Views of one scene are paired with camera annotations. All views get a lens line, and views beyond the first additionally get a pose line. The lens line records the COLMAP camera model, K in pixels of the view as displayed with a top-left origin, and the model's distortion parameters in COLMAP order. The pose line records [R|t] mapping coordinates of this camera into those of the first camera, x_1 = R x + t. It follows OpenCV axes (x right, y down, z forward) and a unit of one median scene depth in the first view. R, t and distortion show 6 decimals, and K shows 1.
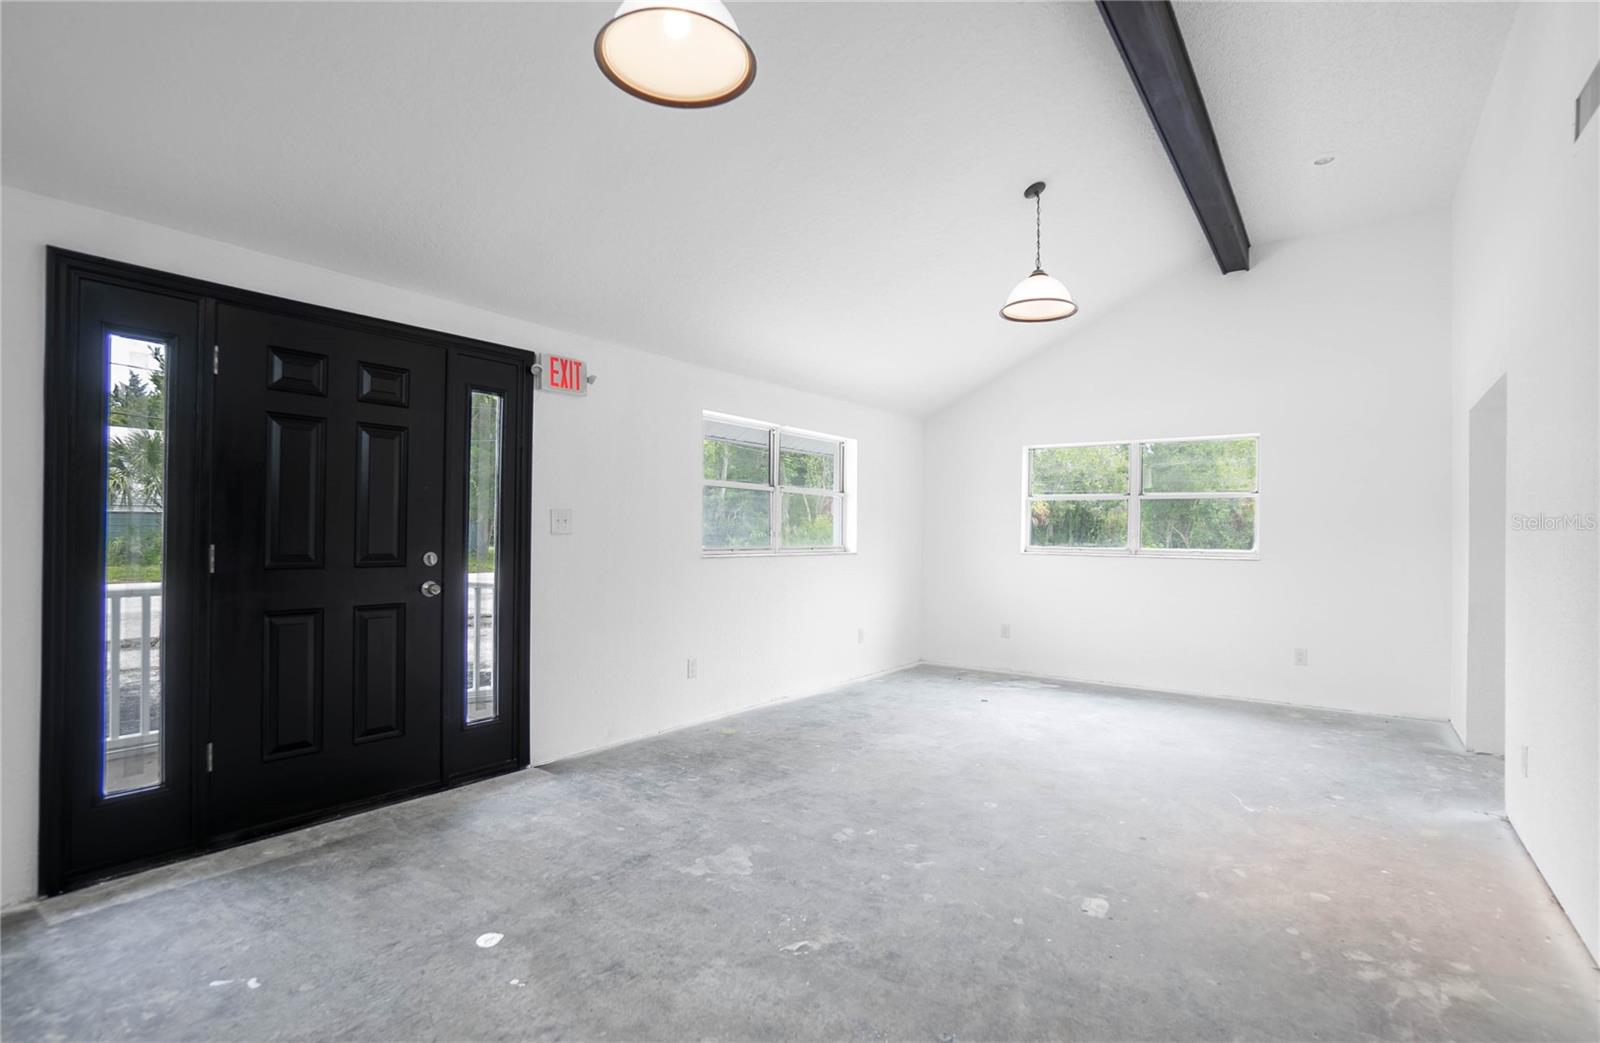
lens RADIAL K [[752.4, 0, 788.5], [0, 752.4, 520.9], [0, 0, 1]] dist [-0.038923, 0.009916]
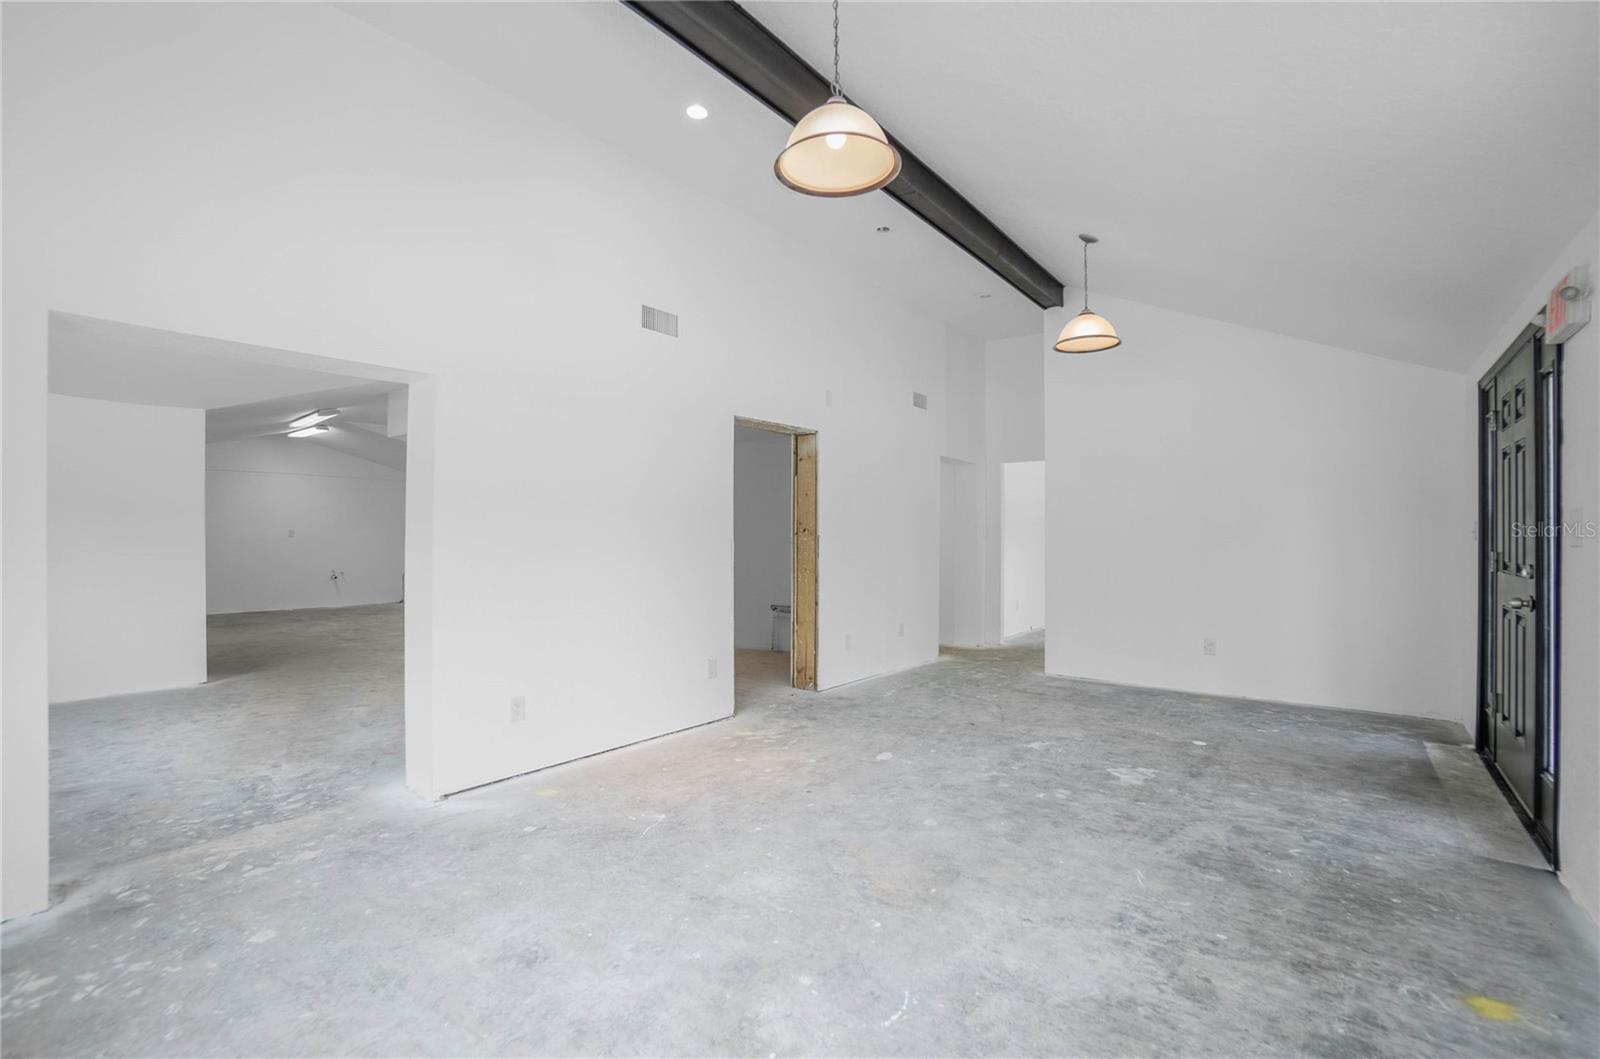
lens RADIAL K [[716.2, 0, 790.0], [0, 716.2, 522.7], [0, 0, 1]] dist [-0.054207, 0.015683]
pose [[-0.999508, -0.013844, 0.028141, 0.452131], [-0.014797, 0.999314, -0.033938, 0.033947], [-0.027652, -0.034338, -0.999028, 2.020914]]
